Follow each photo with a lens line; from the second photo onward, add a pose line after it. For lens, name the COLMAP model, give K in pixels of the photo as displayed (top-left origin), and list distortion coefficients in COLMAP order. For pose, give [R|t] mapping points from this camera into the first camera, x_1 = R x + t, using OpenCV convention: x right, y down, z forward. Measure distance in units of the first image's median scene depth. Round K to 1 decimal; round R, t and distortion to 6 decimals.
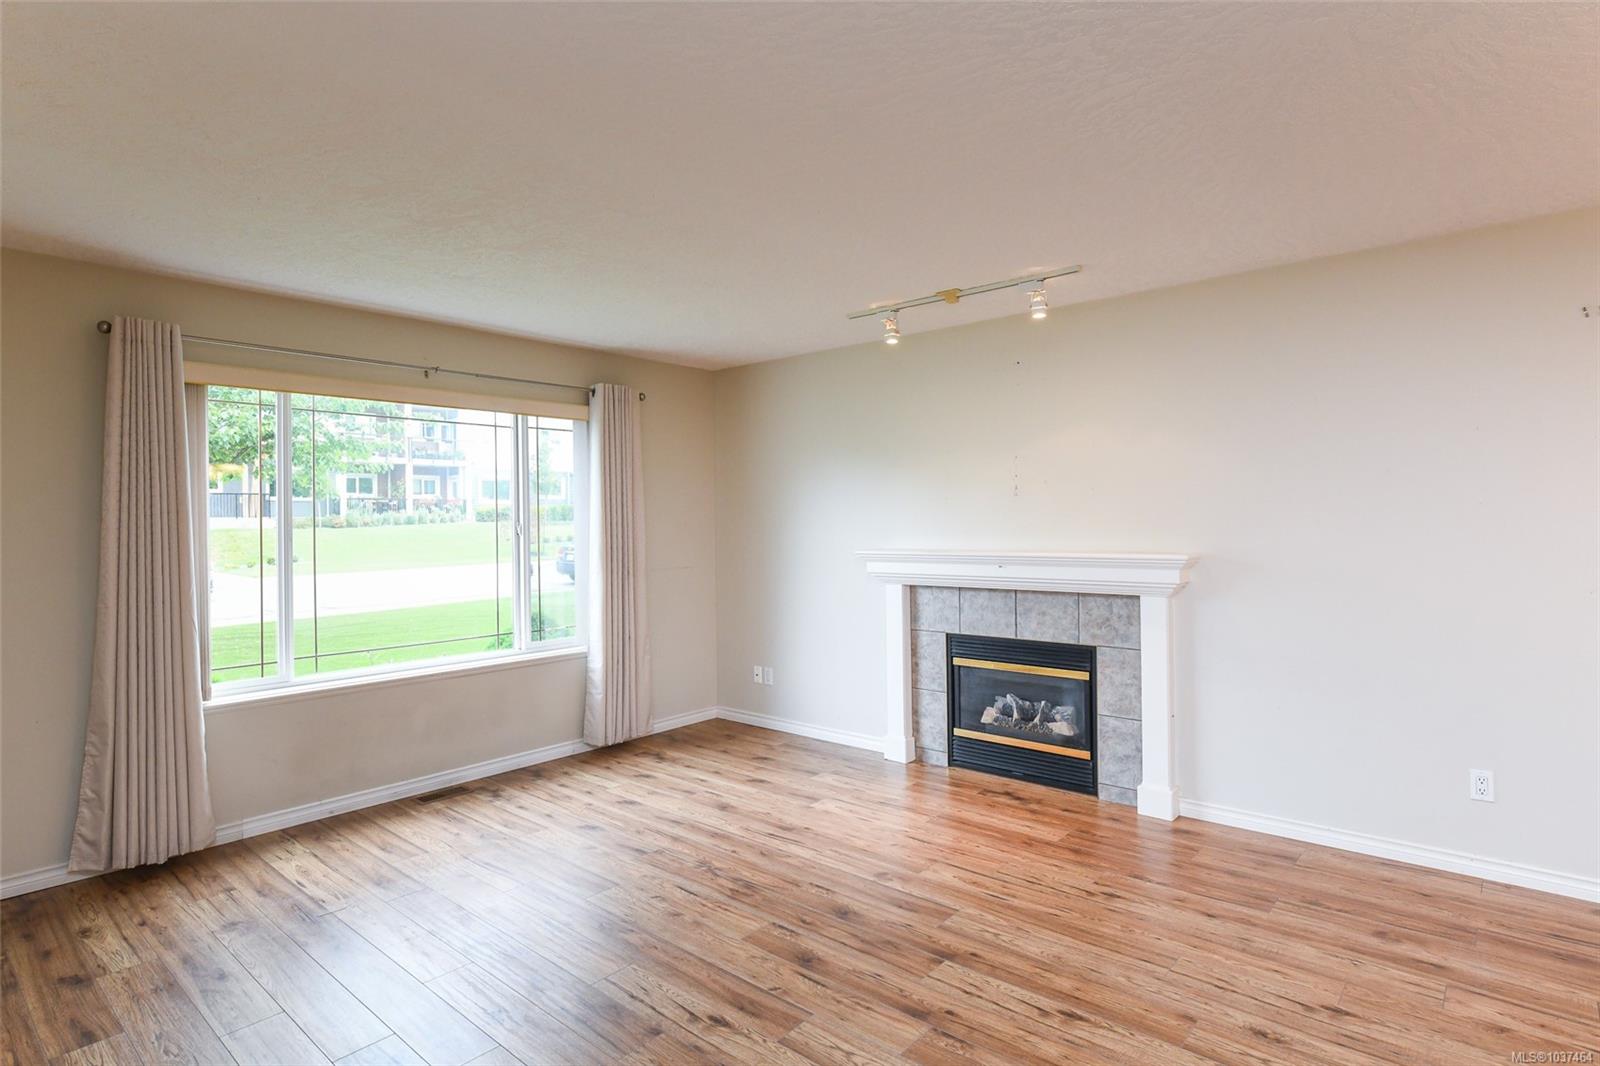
lens RADIAL K [[825.3, 0, 799.1], [0, 825.3, 528.0], [0, 0, 1]] dist [-0.003726, -0.000448]
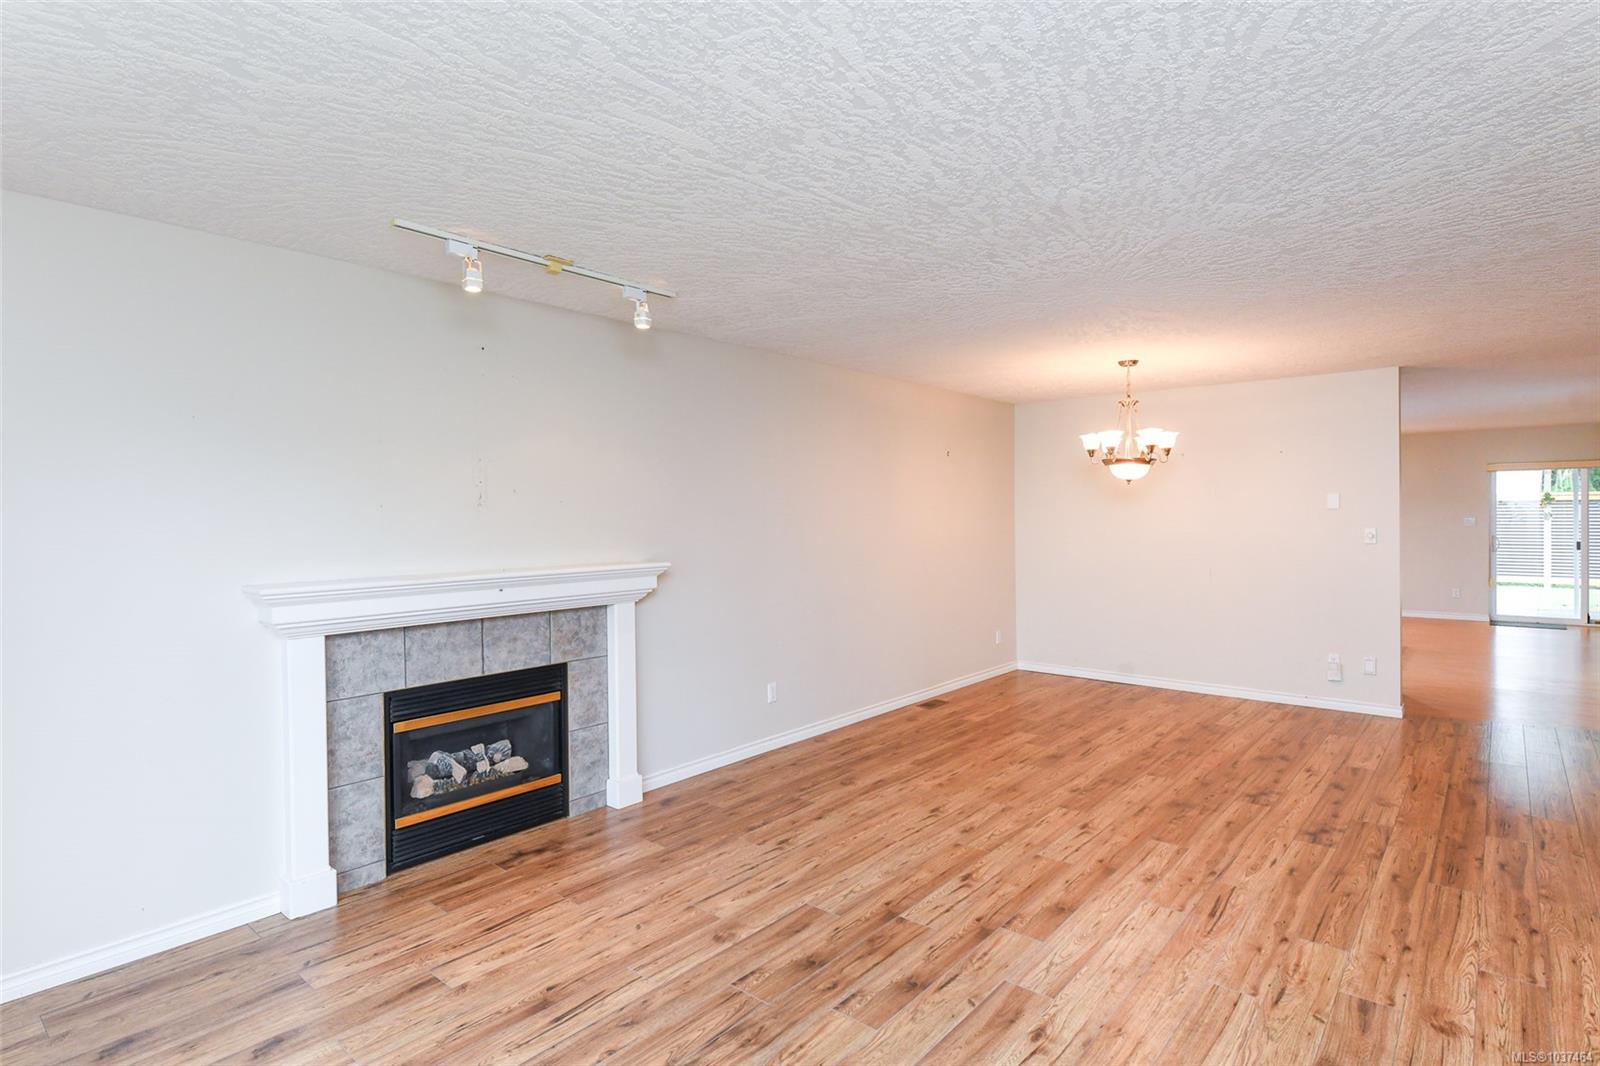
lens RADIAL K [[825.3, 0, 799.1], [0, 825.3, 528.0], [0, 0, 1]] dist [-0.003726, -0.000448]
pose [[-0.005183, -0.003500, 0.999980, -0.614338], [0.019752, 0.999798, 0.003602, -0.014177], [-0.999791, 0.019771, -0.005113, 0.720571]]
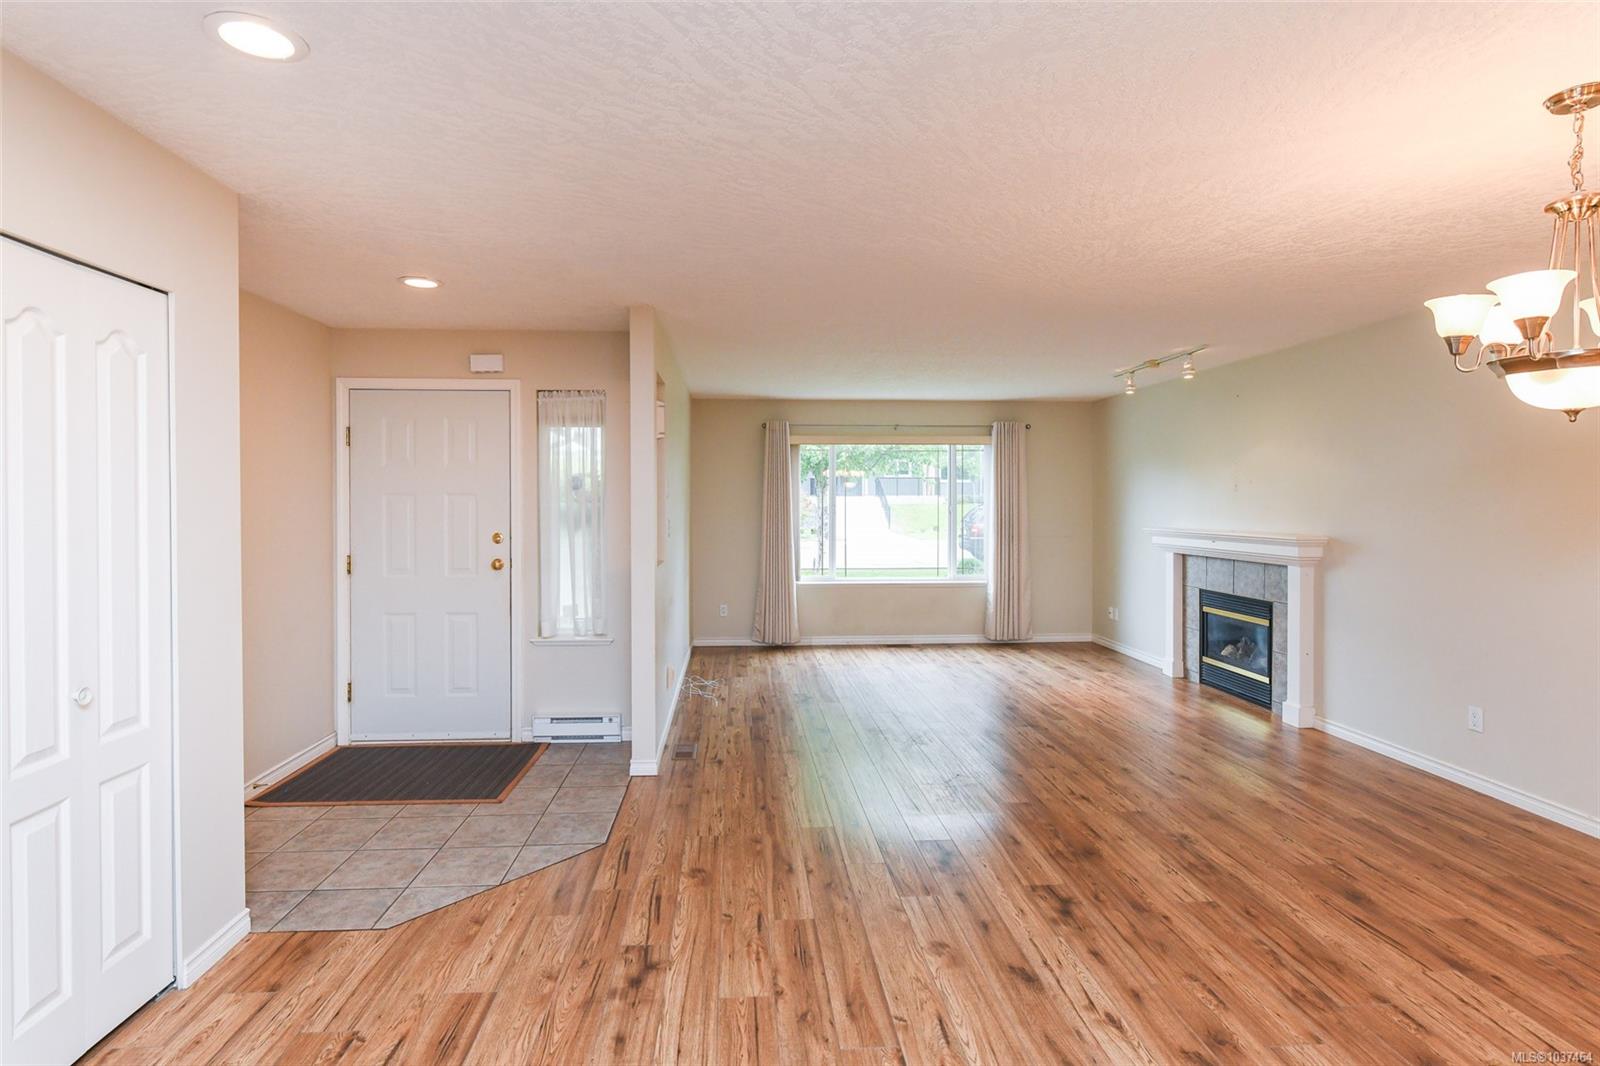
lens RADIAL K [[800.3, 0, 800.0], [0, 800.3, 533.0], [0, 0, 1]] dist [0.044745, 0.000039]
pose [[0.714260, 0.038657, -0.698812, 0.735538], [-0.014653, 0.999081, 0.040290, -0.014503], [0.699727, -0.018538, 0.714170, -0.518268]]
